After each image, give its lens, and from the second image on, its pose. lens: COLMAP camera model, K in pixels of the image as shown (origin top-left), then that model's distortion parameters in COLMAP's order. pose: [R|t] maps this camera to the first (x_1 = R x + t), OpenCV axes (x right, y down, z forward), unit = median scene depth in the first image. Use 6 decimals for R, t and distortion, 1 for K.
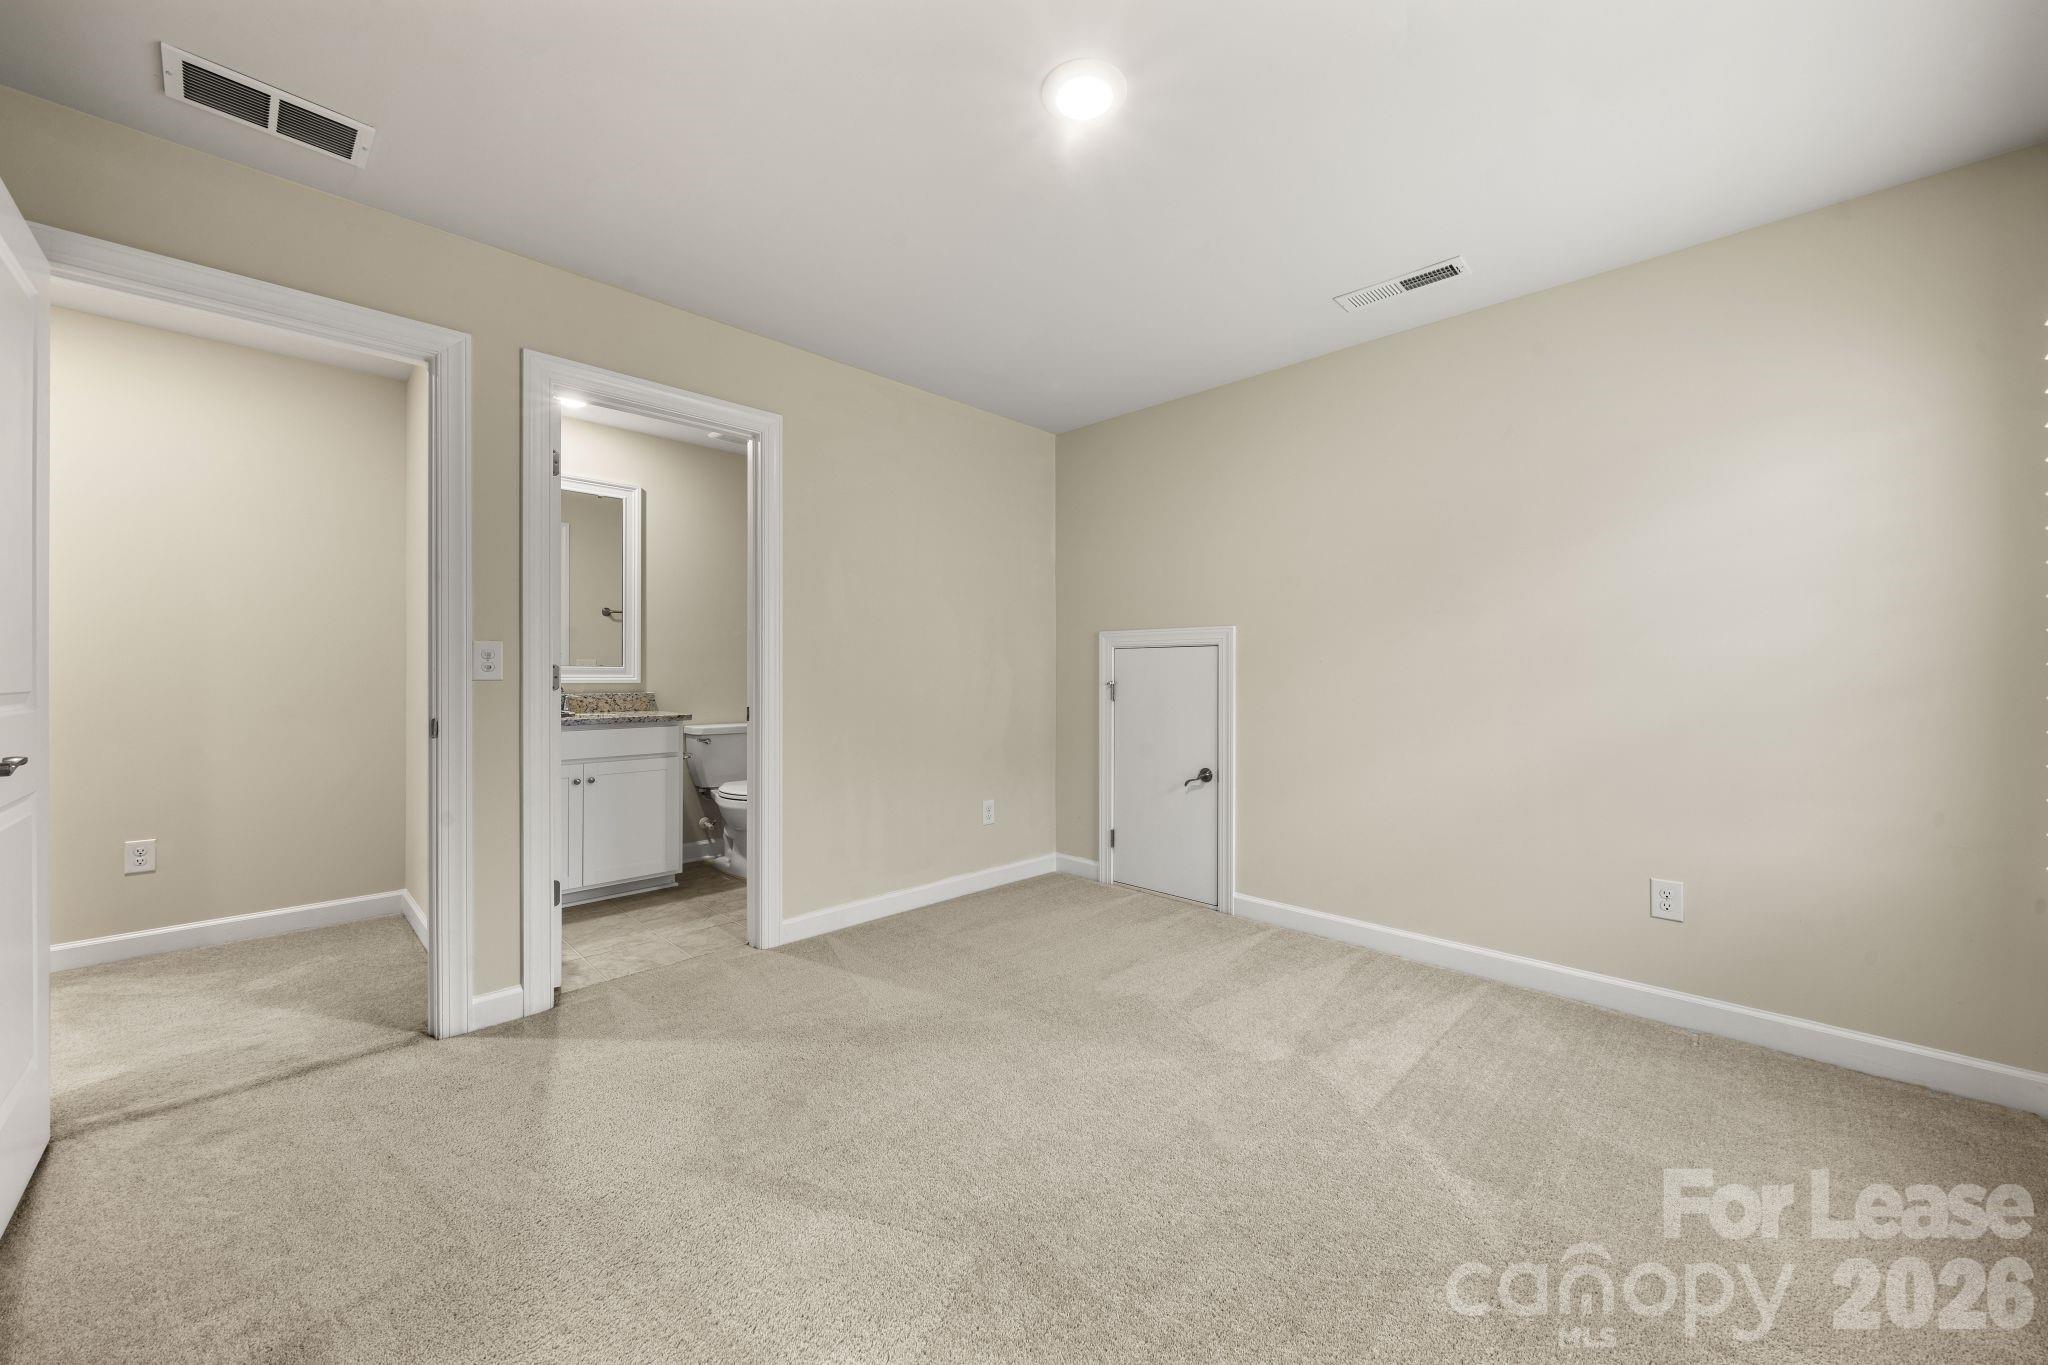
lens RADIAL K [[751.3, 0, 1028.7], [0, 751.3, 662.5], [0, 0, 1]] dist [-0.006445, 0.000003]
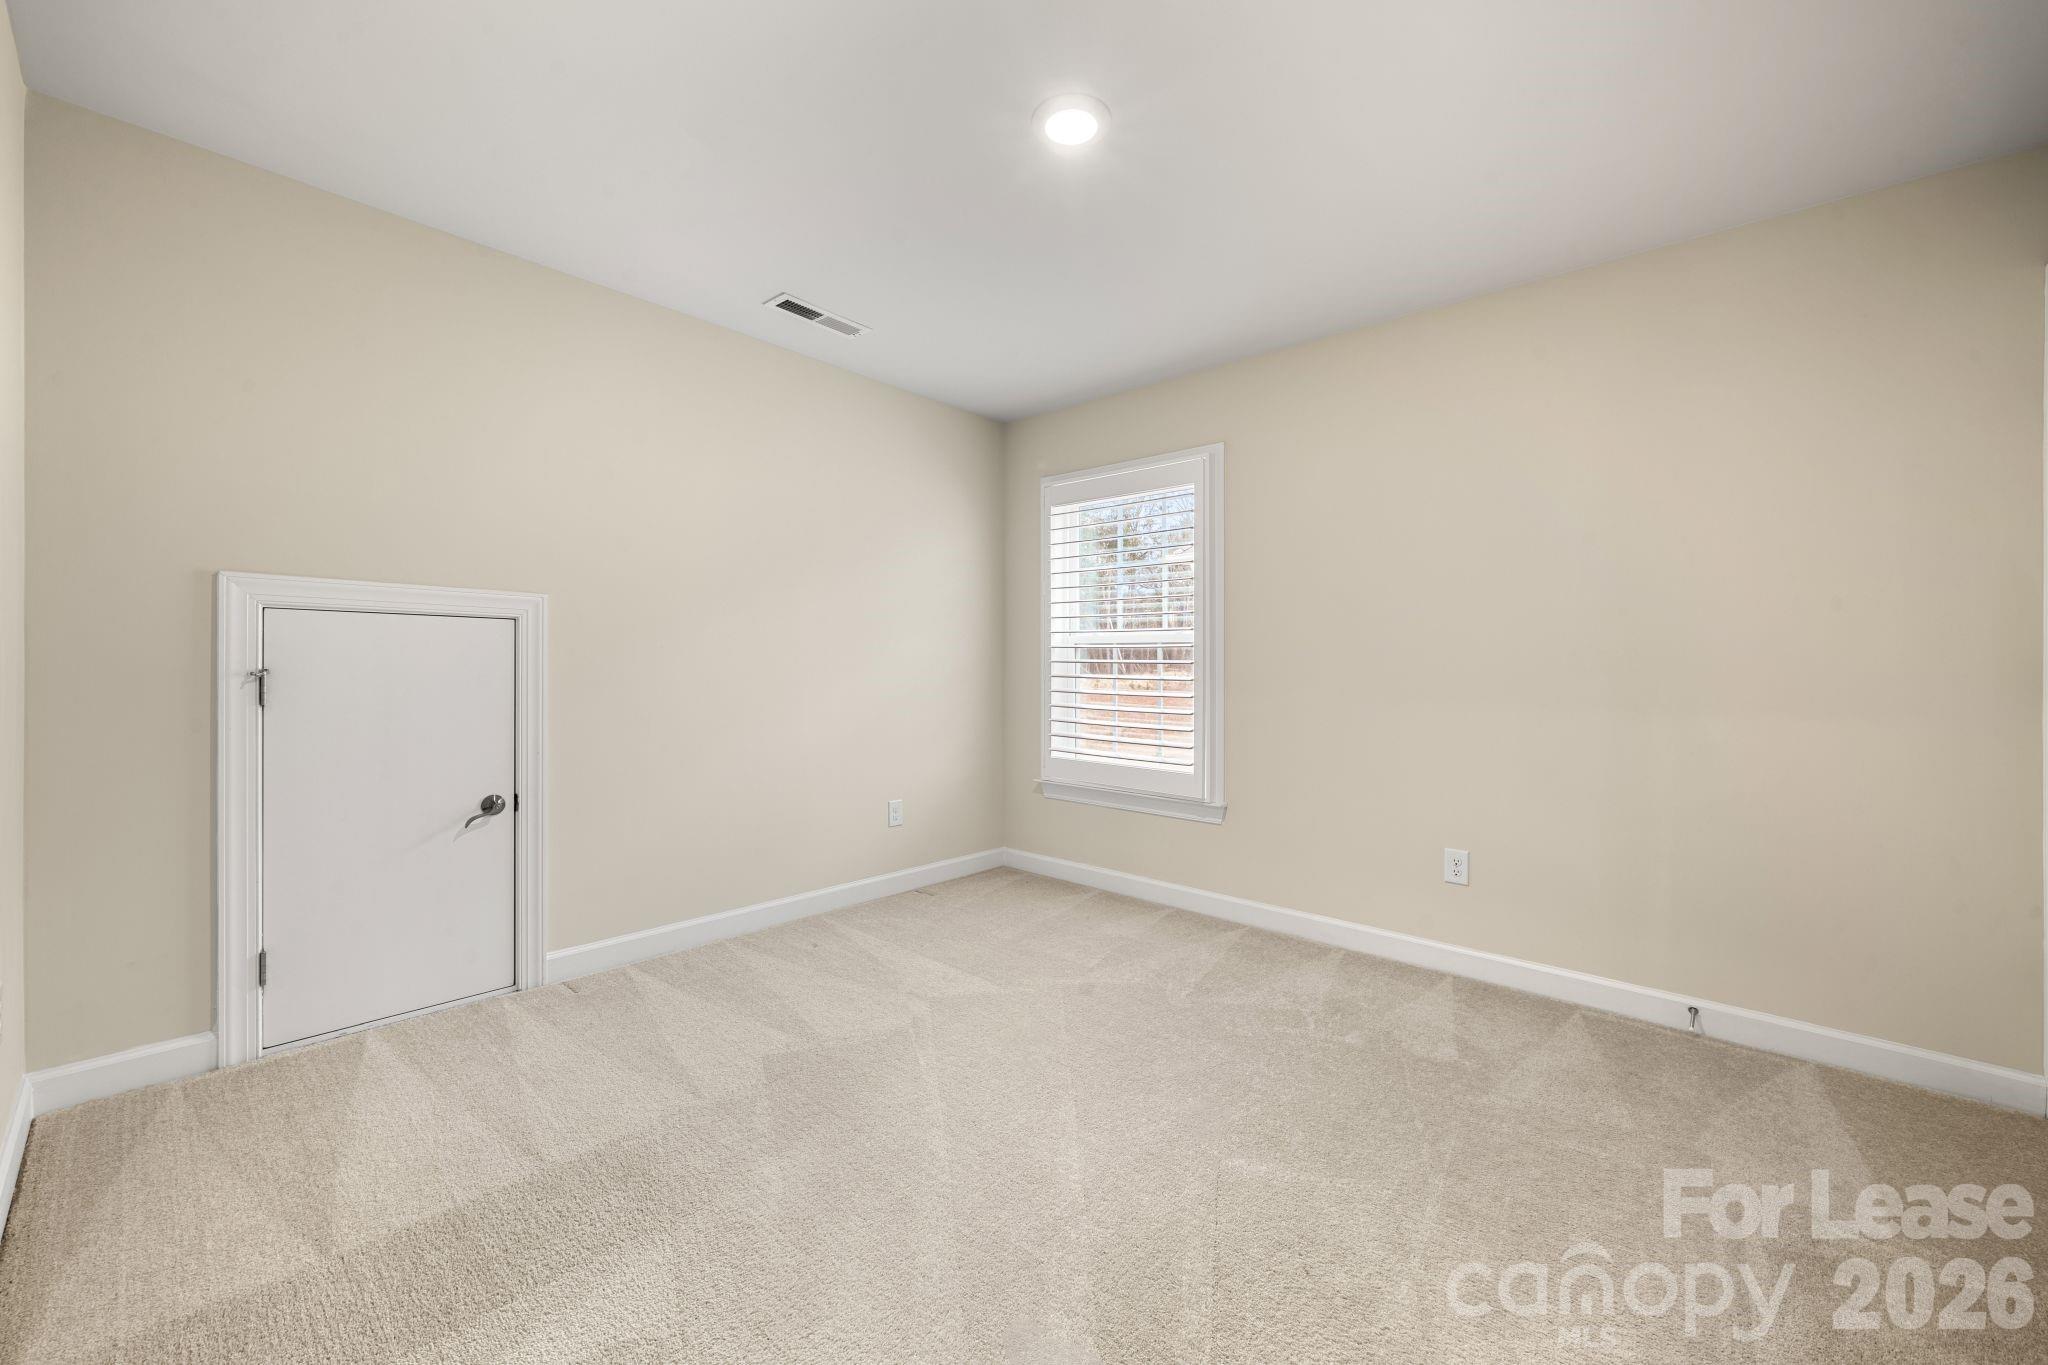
lens RADIAL K [[809.2, 0, 1005.5], [0, 809.2, 672.1], [0, 0, 1]] dist [-0.003098, 0.000043]
pose [[-0.032176, -0.005381, 0.999468, -0.461427], [-0.019178, 0.999805, 0.004766, 0.013422], [-0.999298, -0.019014, -0.032273, 0.497259]]
